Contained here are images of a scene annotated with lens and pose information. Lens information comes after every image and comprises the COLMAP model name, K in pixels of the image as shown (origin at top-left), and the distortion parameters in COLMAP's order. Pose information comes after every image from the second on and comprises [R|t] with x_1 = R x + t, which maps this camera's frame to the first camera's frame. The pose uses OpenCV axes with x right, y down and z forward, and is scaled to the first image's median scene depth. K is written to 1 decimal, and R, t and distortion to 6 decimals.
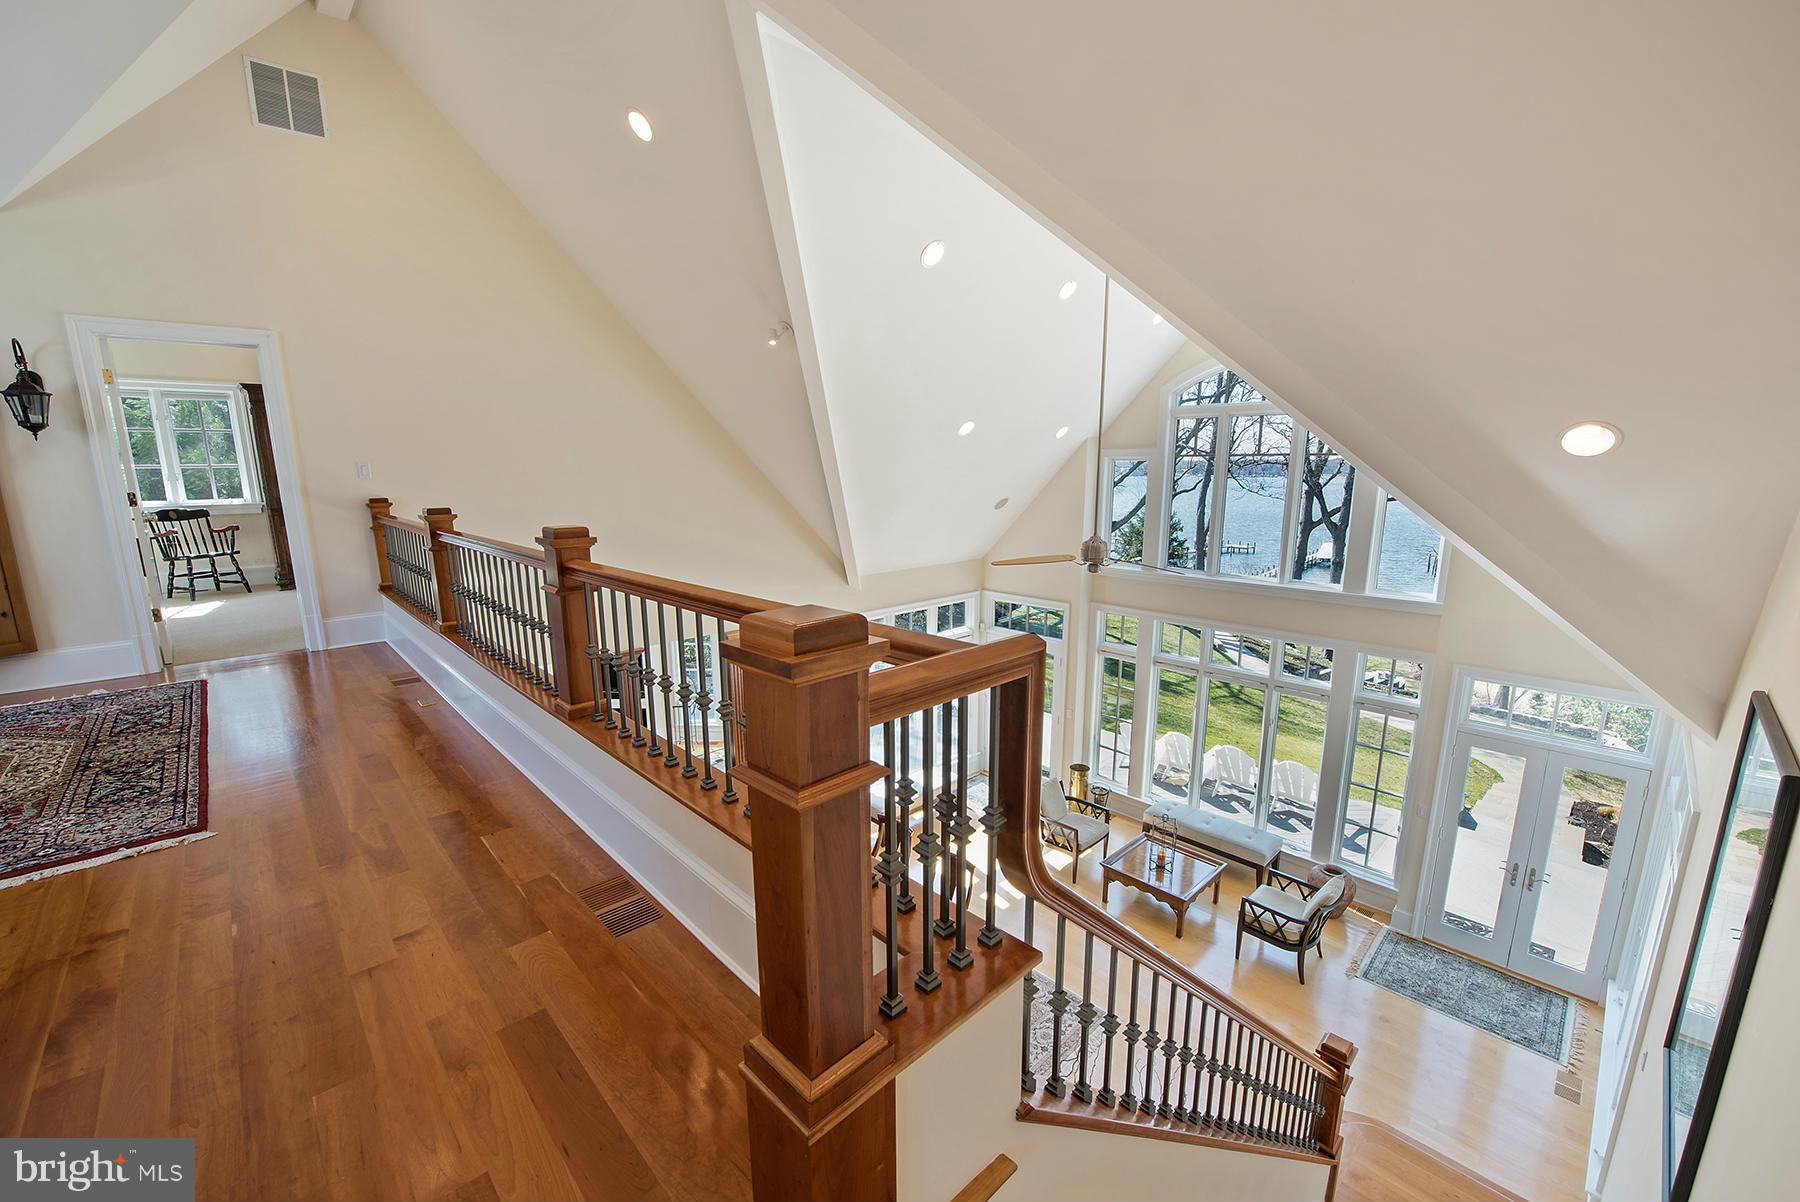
lens RADIAL K [[716.5, 0, 899.6], [0, 716.5, 608.1], [0, 0, 1]] dist [-0.002313, -0.000189]
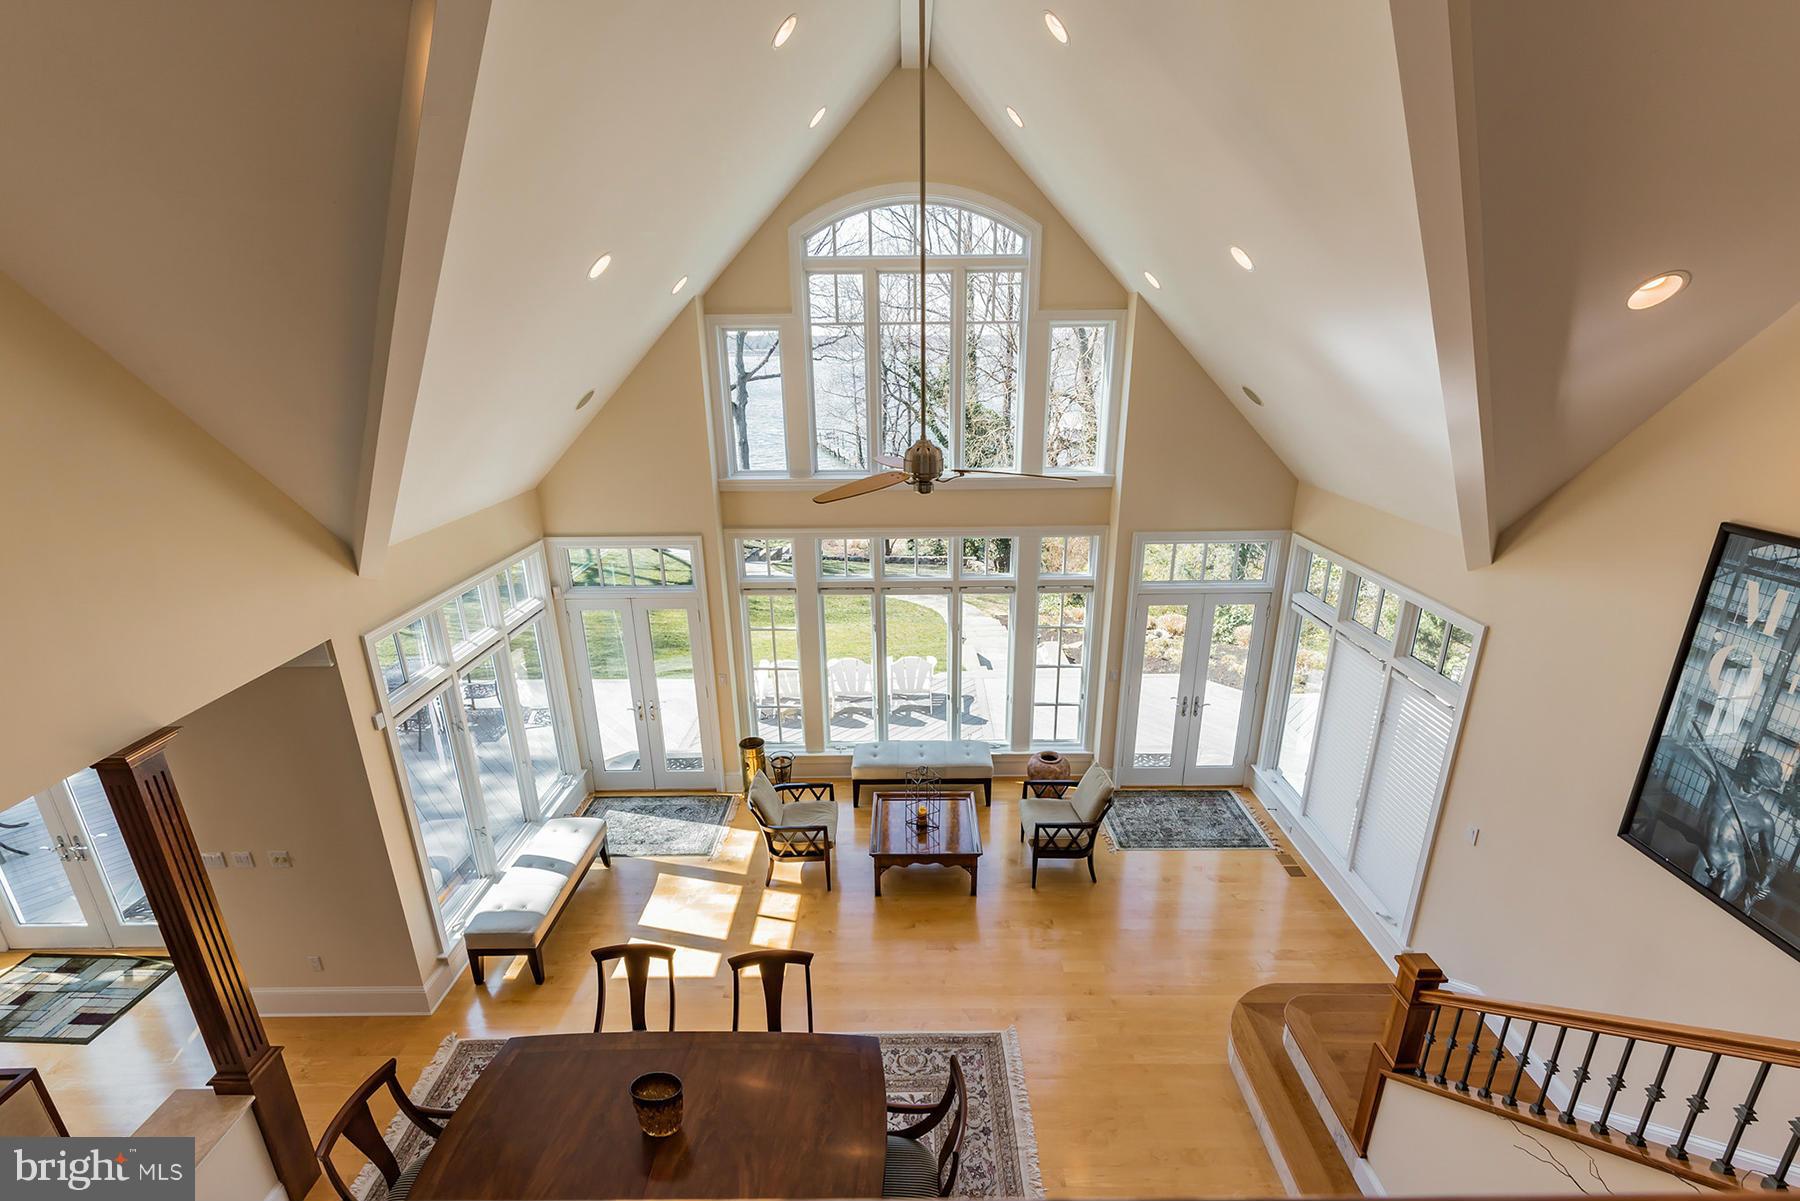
lens RADIAL K [[783.0, 0, 896.3], [0, 783.0, 602.3], [0, 0, 1]] dist [0.024274, 0.000131]
pose [[0.703653, -0.231408, 0.671806, -0.217779], [0.151350, 0.972596, 0.176493, -0.063938], [-0.694238, -0.022512, 0.719394, 0.359002]]
